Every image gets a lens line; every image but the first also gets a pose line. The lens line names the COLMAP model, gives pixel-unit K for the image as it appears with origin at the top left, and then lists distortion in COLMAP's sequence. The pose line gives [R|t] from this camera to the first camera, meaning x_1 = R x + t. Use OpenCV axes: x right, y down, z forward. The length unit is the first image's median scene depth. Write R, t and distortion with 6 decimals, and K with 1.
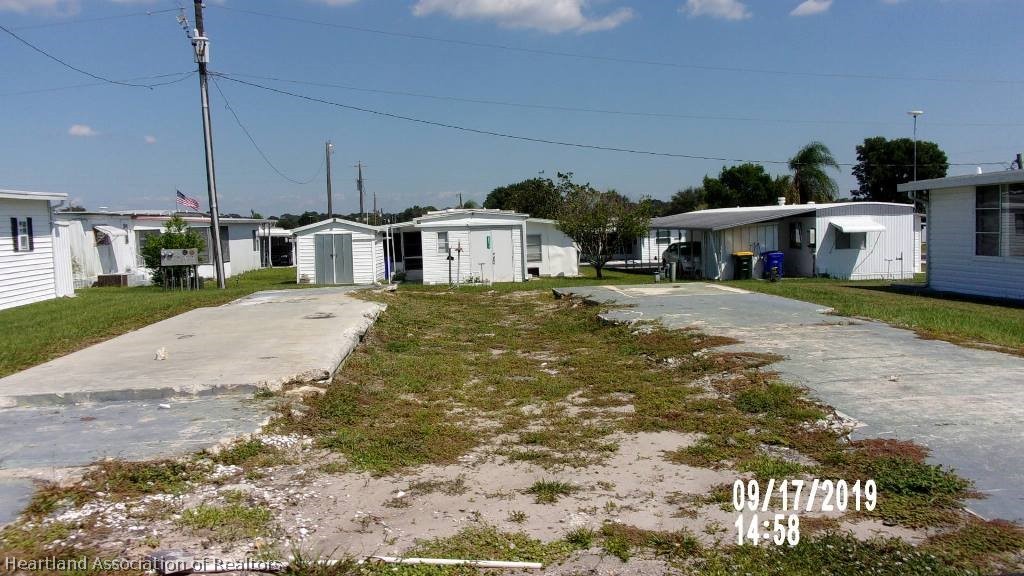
lens RADIAL K [[883.4, 0, 512.0], [0, 883.4, 288.0], [0, 0, 1]] dist [0.016368, -0.011995]
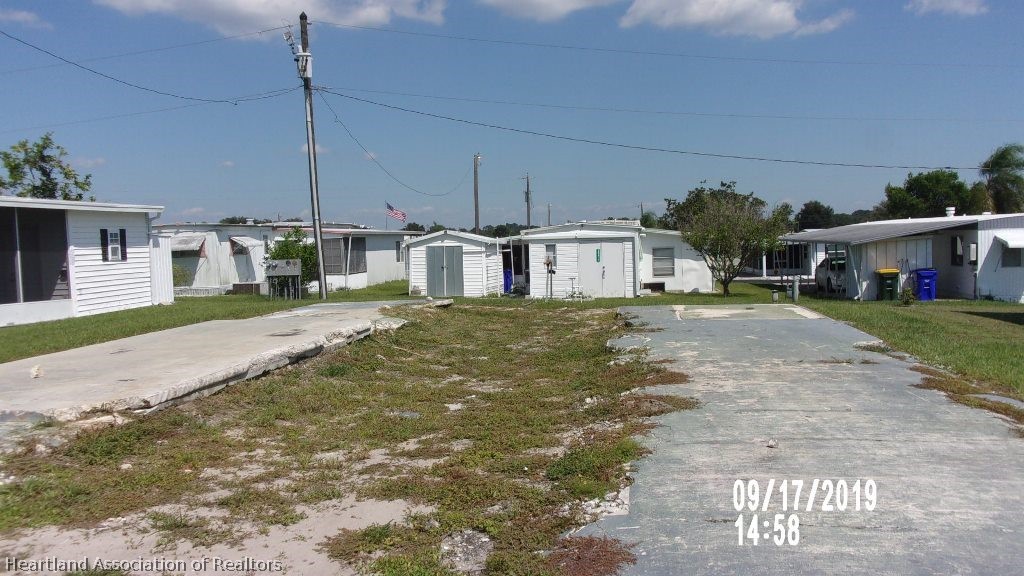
lens RADIAL K [[883.4, 0, 512.0], [0, 883.4, 288.0], [0, 0, 1]] dist [0.016368, -0.011995]
pose [[0.974582, 0.017016, -0.223384, 0.093988], [-0.019864, 0.999747, -0.010511, -0.004860], [0.223149, 0.014682, 0.974674, 0.050370]]
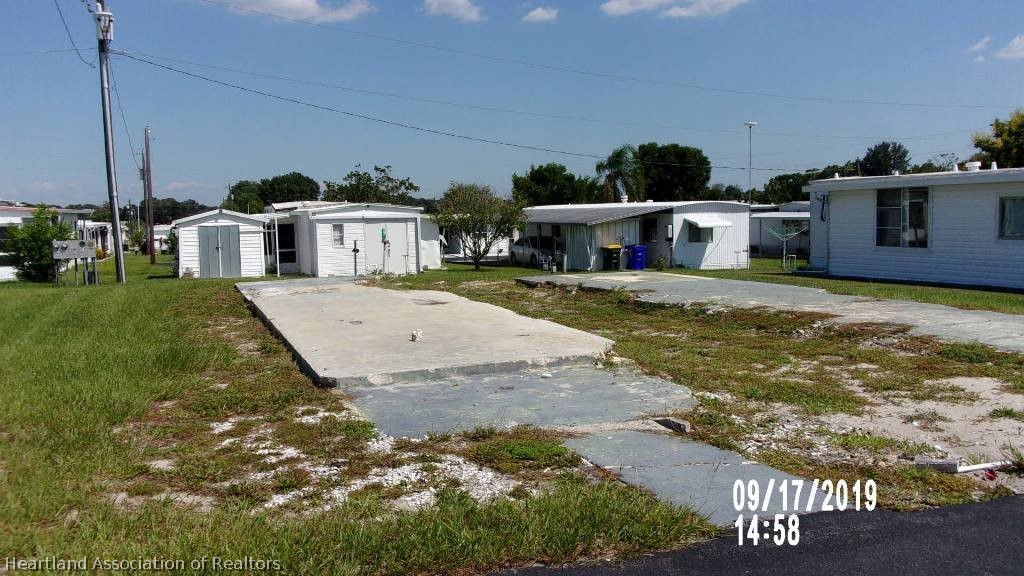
lens RADIAL K [[883.4, 0, 512.0], [0, 883.4, 288.0], [0, 0, 1]] dist [0.016368, -0.011995]
pose [[0.958655, -0.012665, 0.284288, -0.170605], [0.011174, 0.999914, 0.006866, 0.003578], [-0.284350, -0.003406, 0.958714, -0.010996]]
